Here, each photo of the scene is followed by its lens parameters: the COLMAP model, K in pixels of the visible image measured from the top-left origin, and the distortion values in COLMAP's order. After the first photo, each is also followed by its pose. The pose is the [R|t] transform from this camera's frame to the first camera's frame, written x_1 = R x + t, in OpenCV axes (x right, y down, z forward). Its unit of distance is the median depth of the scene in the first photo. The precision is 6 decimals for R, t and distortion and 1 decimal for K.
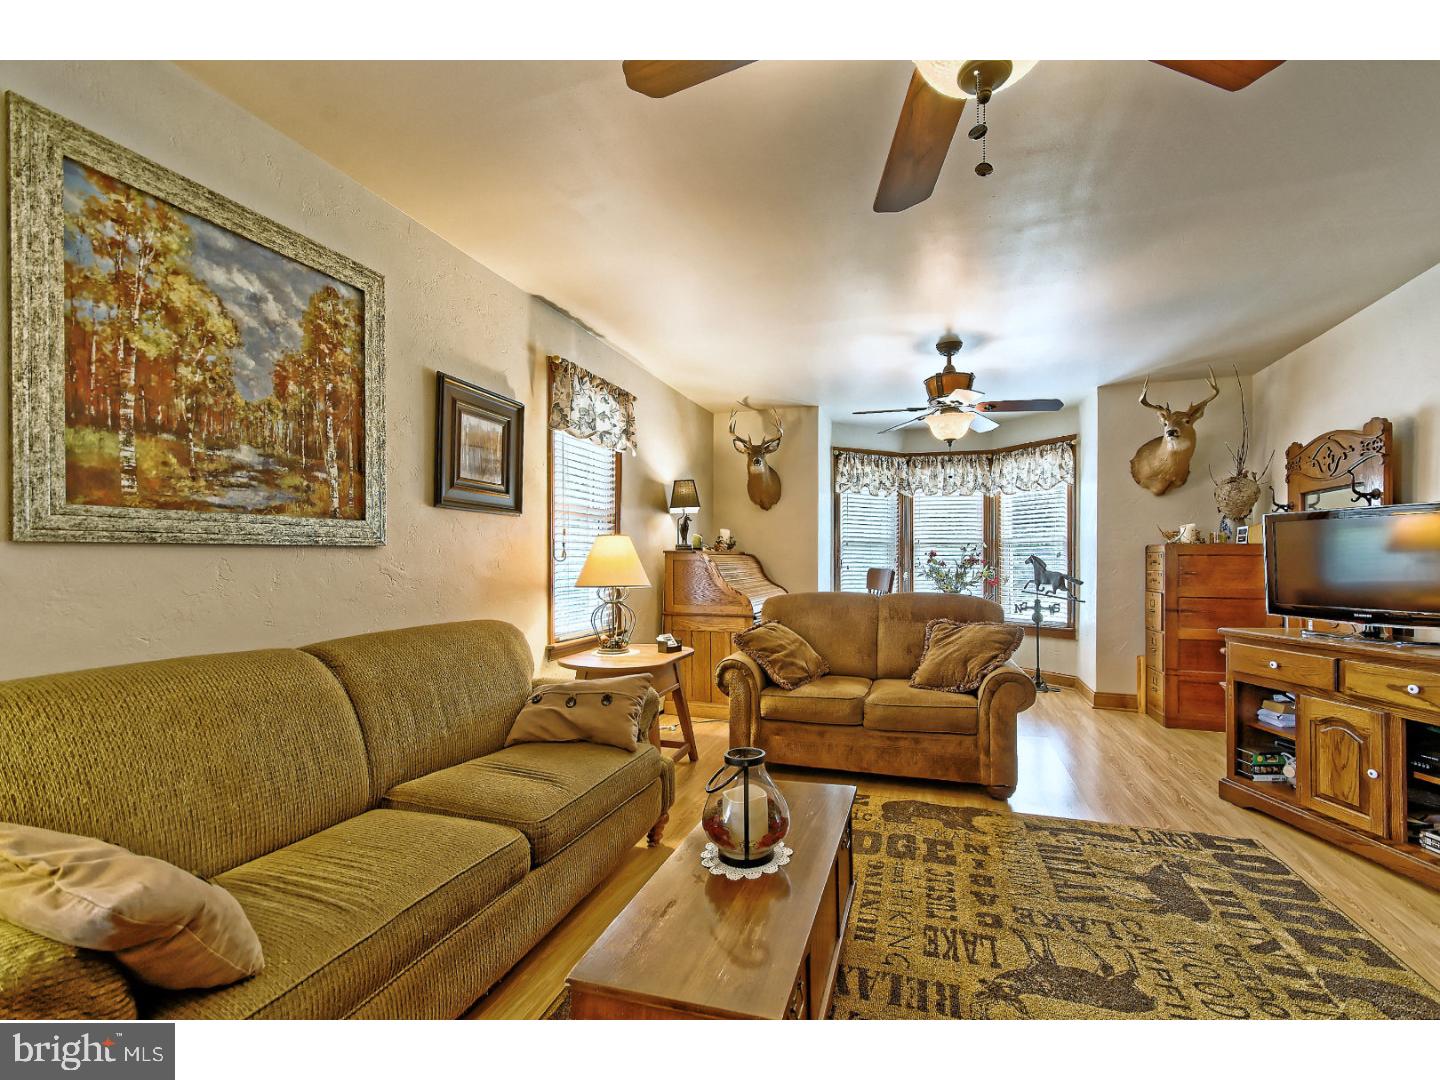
lens RADIAL K [[639.3, 0, 725.1], [0, 639.3, 555.2], [0, 0, 1]] dist [0.000910, 0.000157]
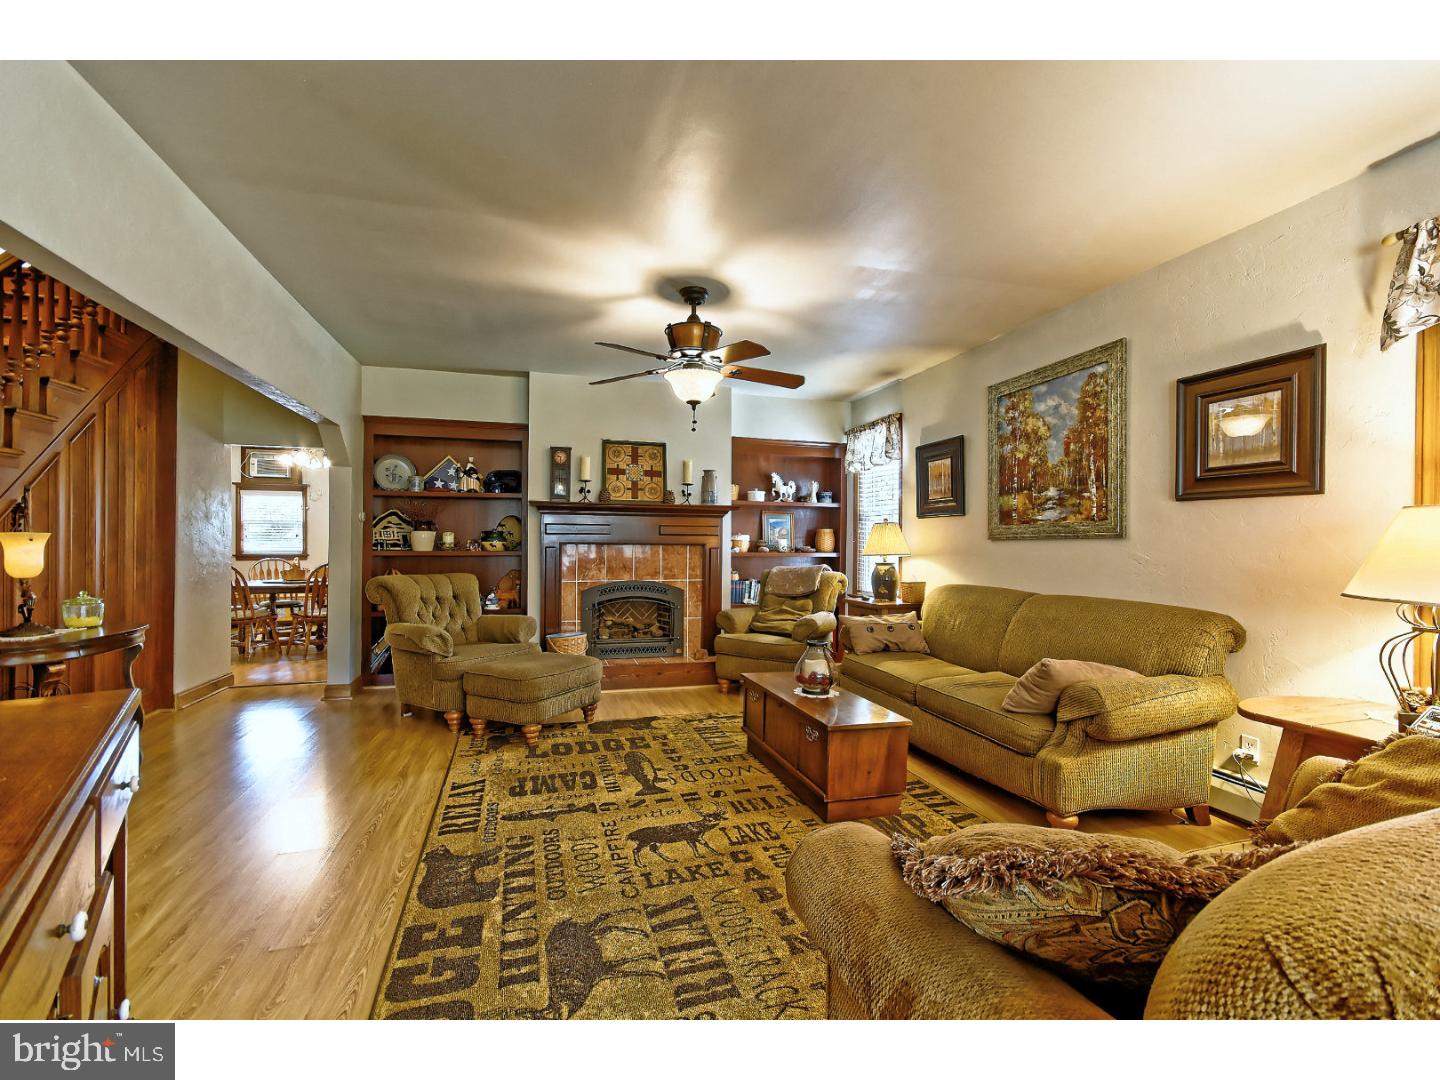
lens RADIAL K [[619.1, 0, 725.7], [0, 619.1, 542.3], [0, 0, 1]] dist [-0.001662, -0.000123]
pose [[-0.814879, -0.009299, -0.579557, 0.949349], [-0.007175, 0.999957, -0.005956, 0.009488], [0.579587, -0.000696, -0.814910, 1.652792]]
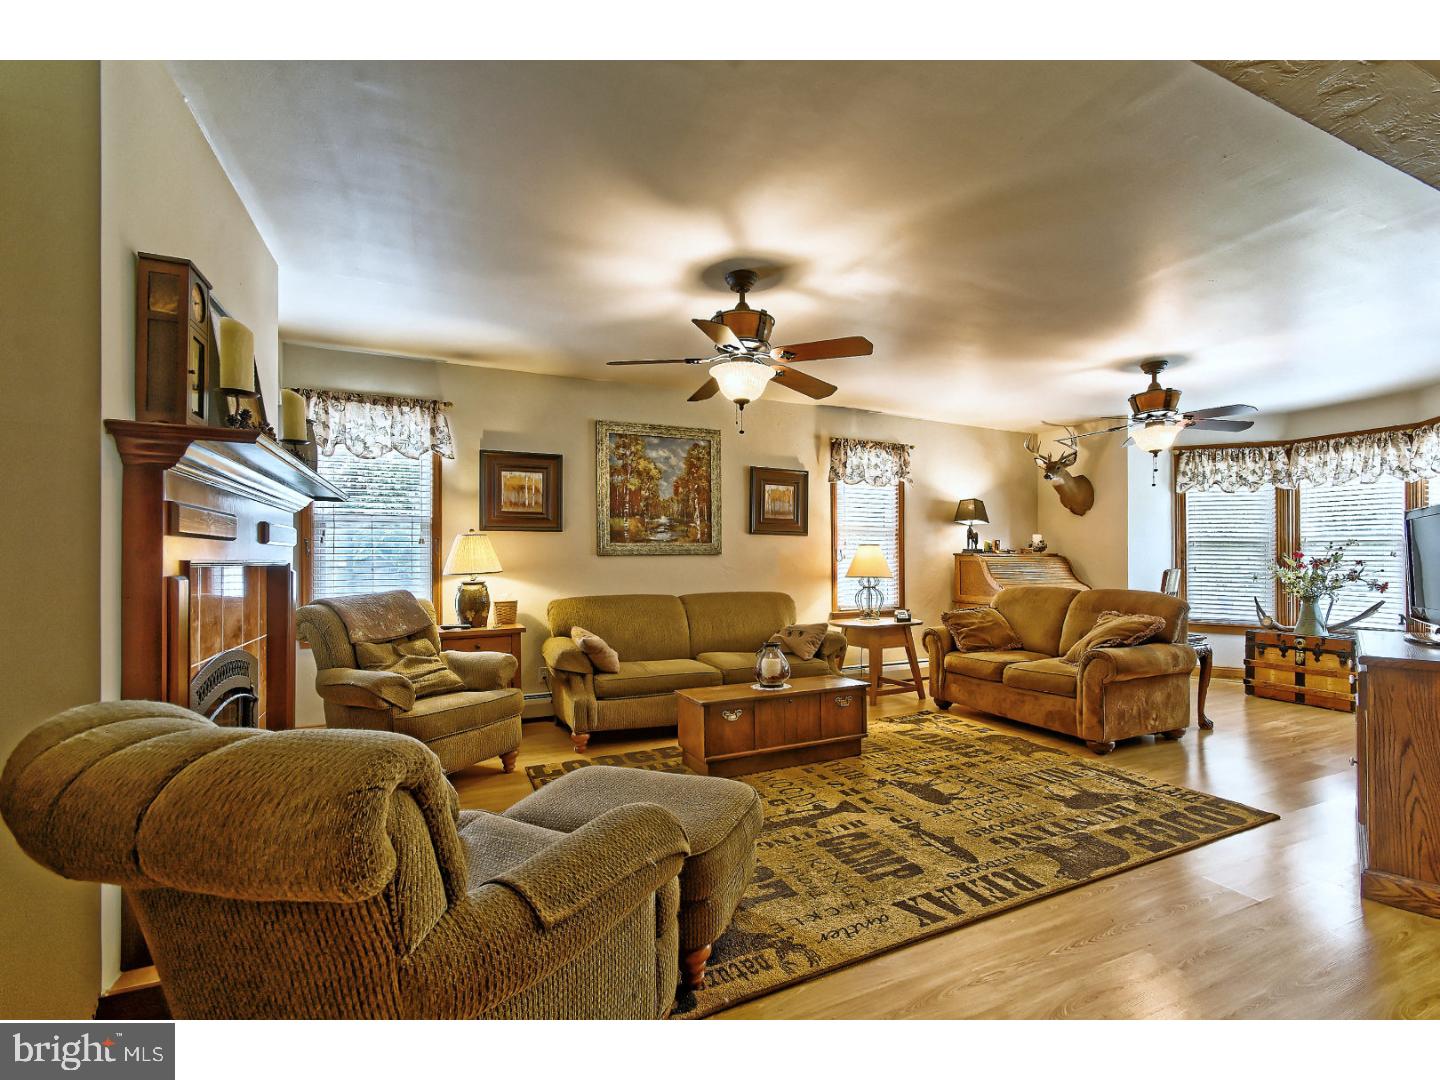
lens RADIAL K [[639.3, 0, 725.1], [0, 639.3, 555.2], [0, 0, 1]] dist [0.000910, 0.000157]
pose [[0.680344, -0.007543, -0.732854, 1.120360], [0.005238, 0.999972, -0.005429, 0.001266], [0.732875, -0.000145, 0.680364, -0.491964]]
